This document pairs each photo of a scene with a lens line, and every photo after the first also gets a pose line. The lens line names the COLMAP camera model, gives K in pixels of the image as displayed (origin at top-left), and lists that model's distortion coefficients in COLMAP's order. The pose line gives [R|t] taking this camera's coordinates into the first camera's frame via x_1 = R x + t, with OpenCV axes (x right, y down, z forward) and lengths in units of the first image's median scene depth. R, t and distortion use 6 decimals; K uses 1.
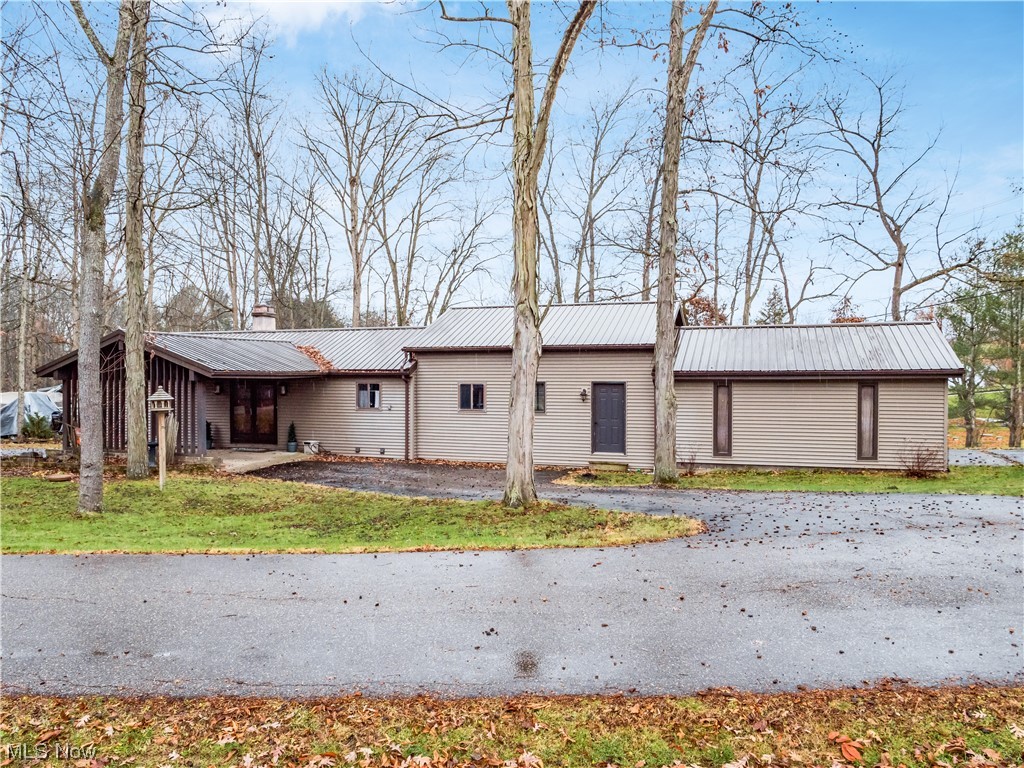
lens RADIAL K [[769.7, 0, 486.8], [0, 769.7, 386.8], [0, 0, 1]] dist [-0.047035, 0.002116]
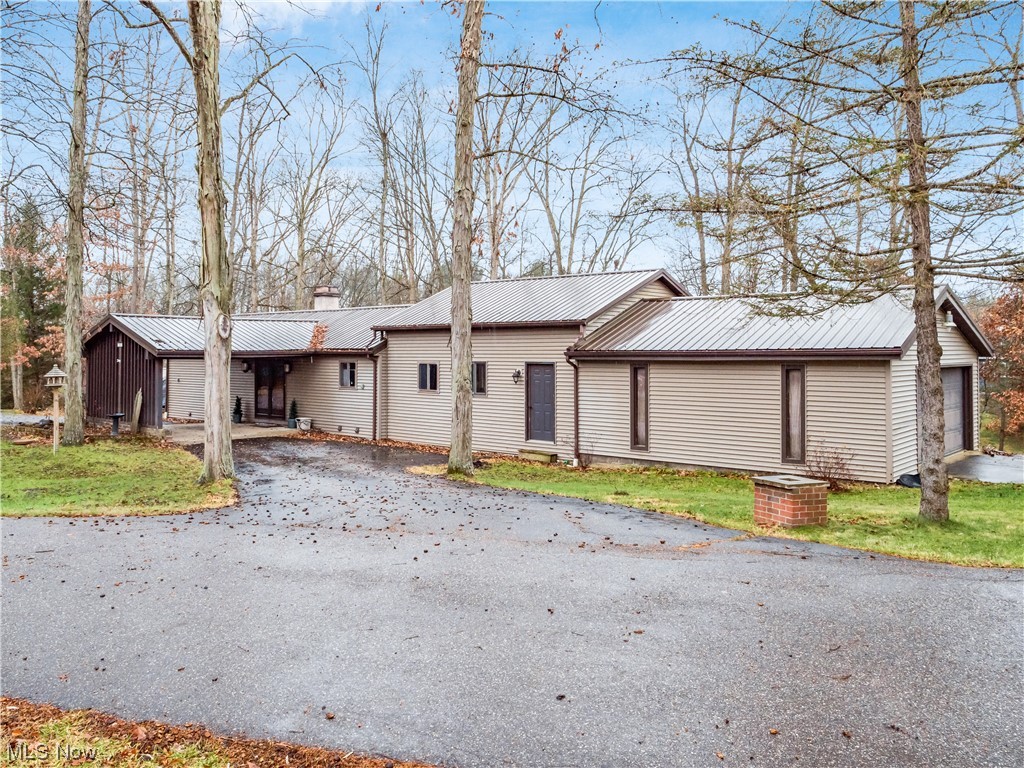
lens RADIAL K [[835.9, 0, 512.0], [0, 835.9, 384.0], [0, 0, 1]] dist [-0.080916, -0.001155]
pose [[0.926570, 0.015774, -0.375793, 0.483720], [-0.007160, 0.999679, 0.024307, -0.004300], [0.376055, -0.019832, 0.926385, 0.079951]]
